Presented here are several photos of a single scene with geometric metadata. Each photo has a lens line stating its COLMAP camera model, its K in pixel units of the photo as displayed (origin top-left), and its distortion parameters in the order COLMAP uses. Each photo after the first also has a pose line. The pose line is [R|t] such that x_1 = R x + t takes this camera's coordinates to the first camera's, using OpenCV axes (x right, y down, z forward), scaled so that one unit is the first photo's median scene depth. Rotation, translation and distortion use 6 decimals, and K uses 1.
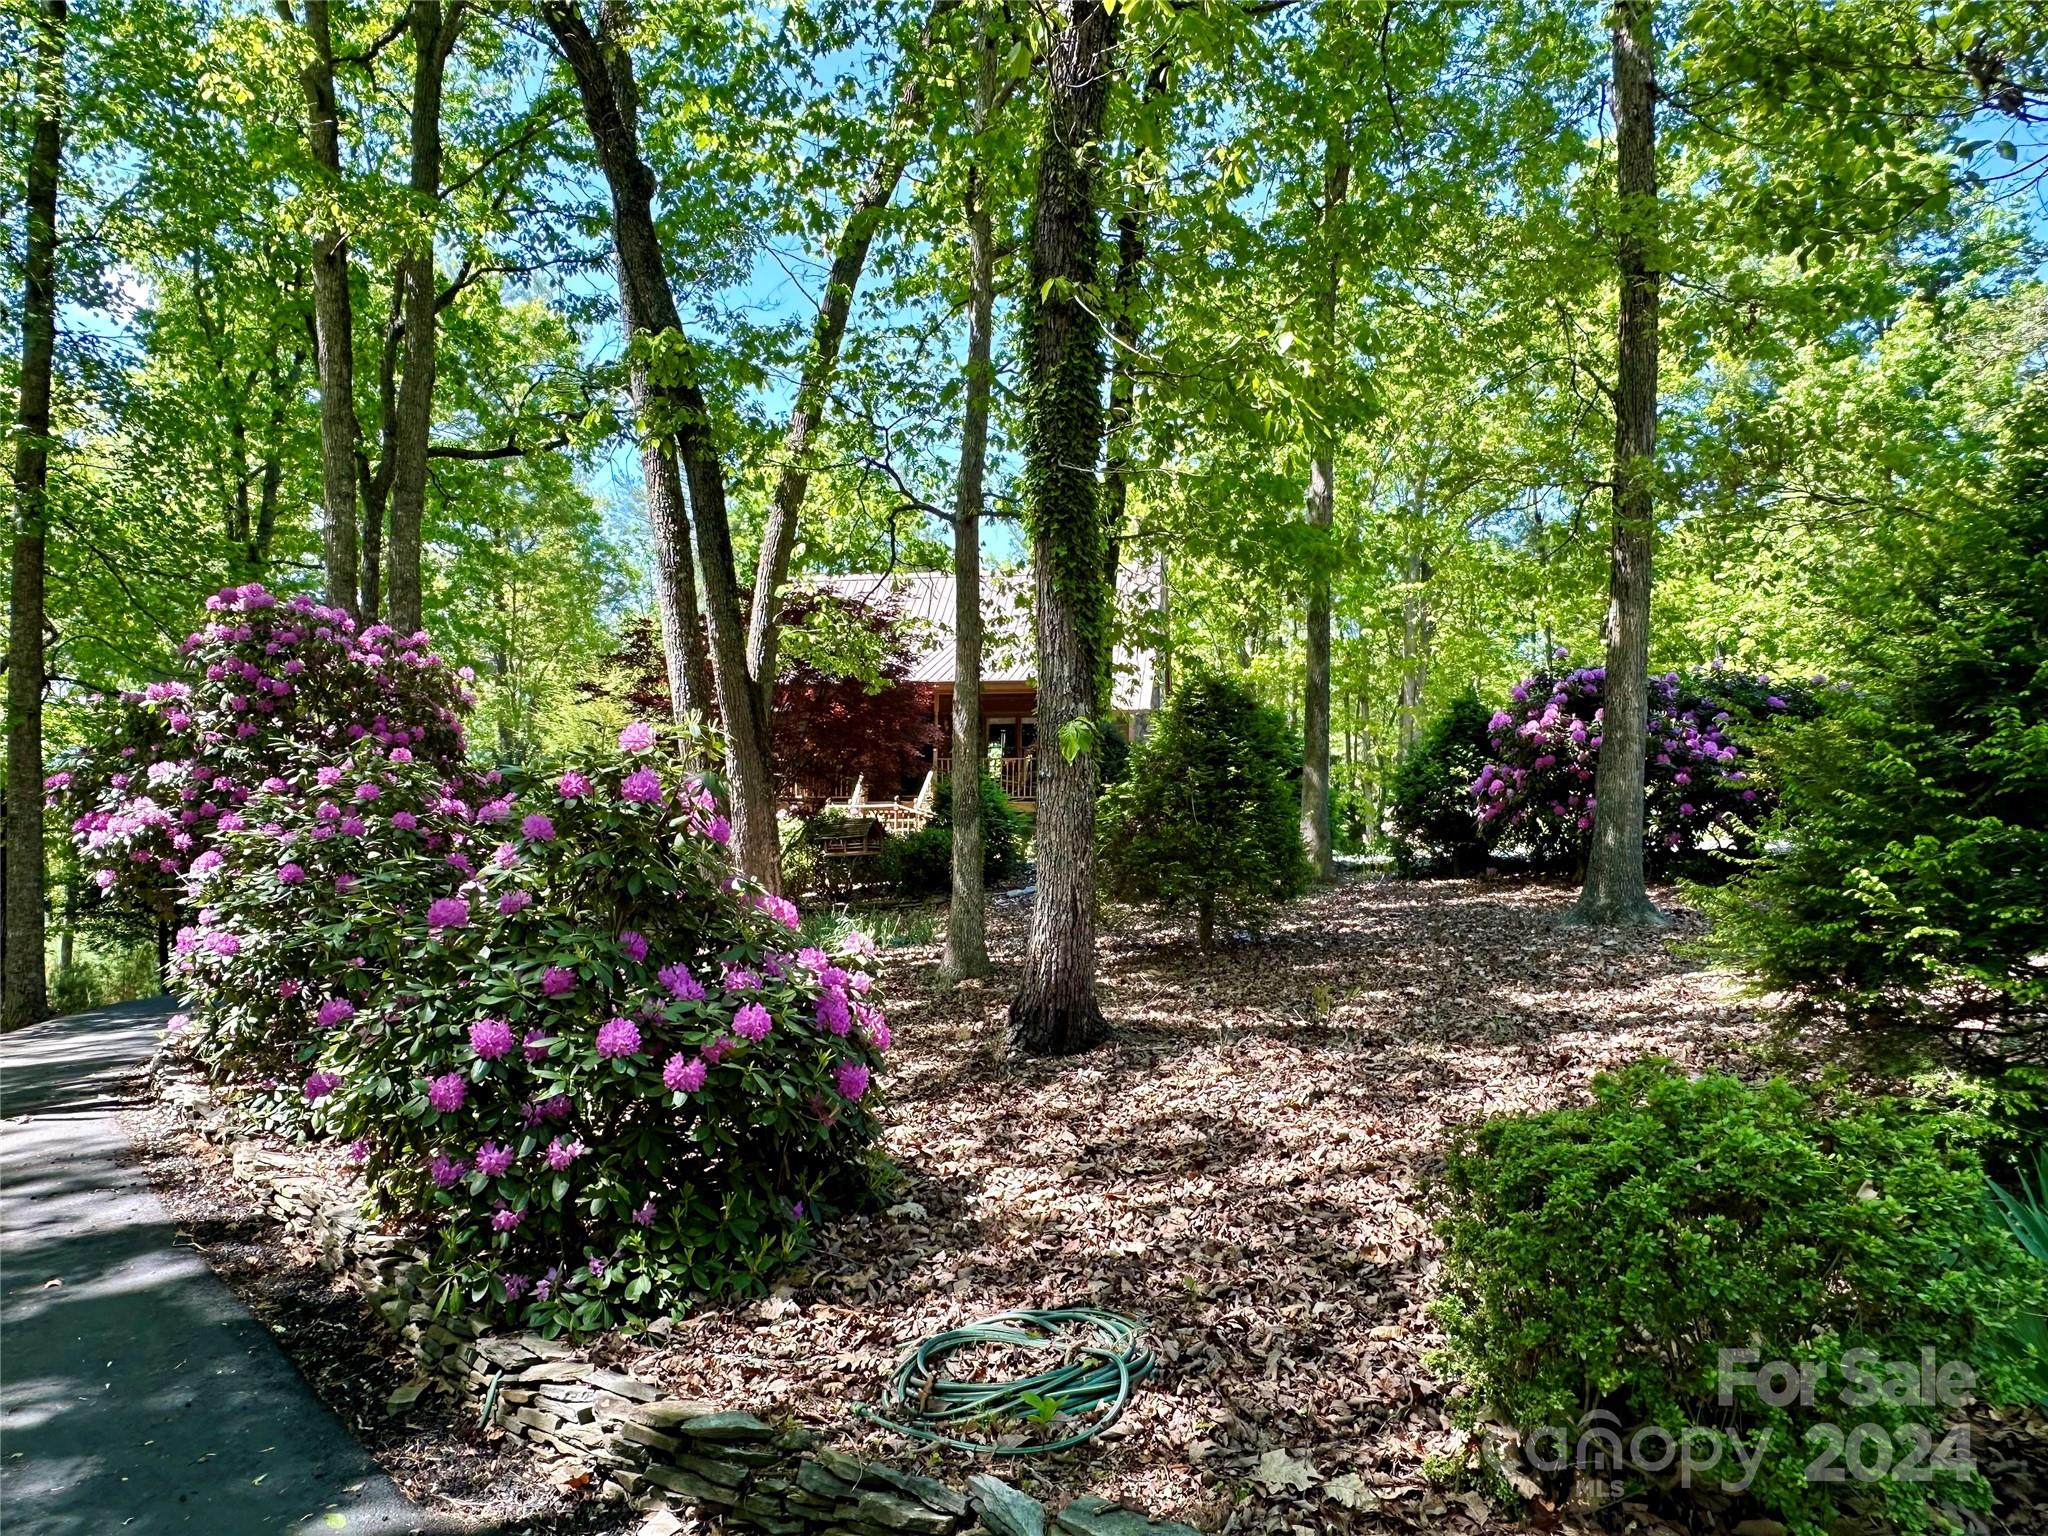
lens RADIAL K [[1440.1, 0, 1024.0], [0, 1440.1, 768.0], [0, 0, 1]] dist [0.000709, -0.001269]
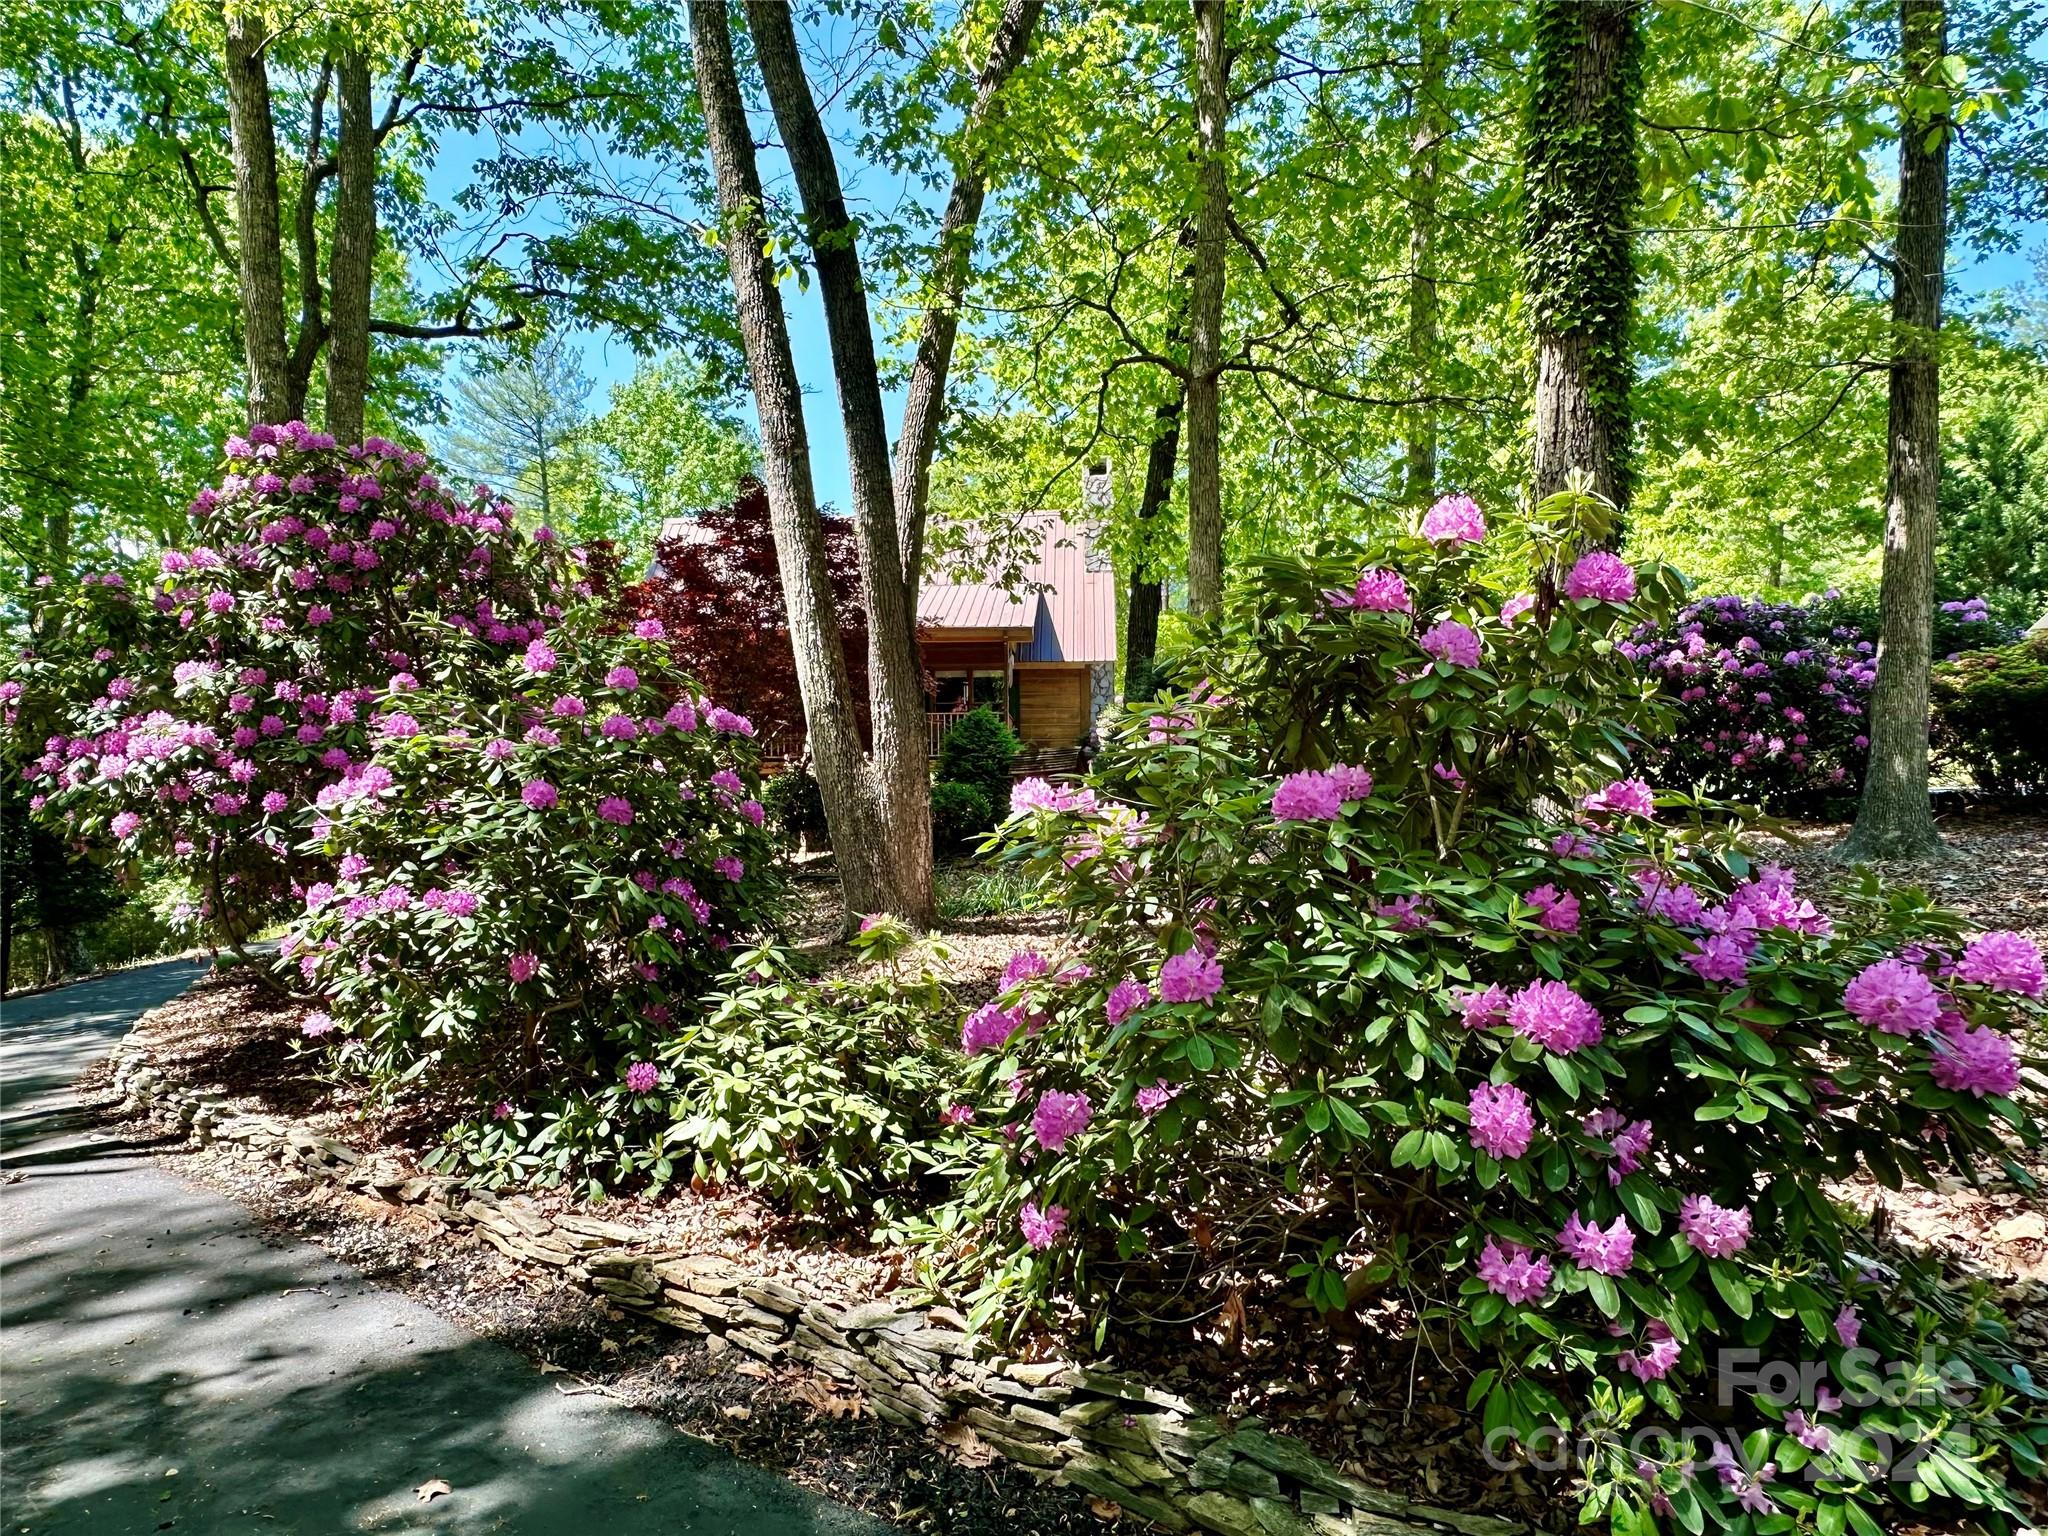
lens RADIAL K [[1440.1, 0, 1024.0], [0, 1440.1, 768.0], [0, 0, 1]] dist [0.000709, -0.001269]
pose [[0.987905, -0.008283, 0.154838, -0.300696], [0.006214, 0.999885, 0.013844, 0.040506], [-0.154935, -0.012715, 0.987843, 0.235109]]
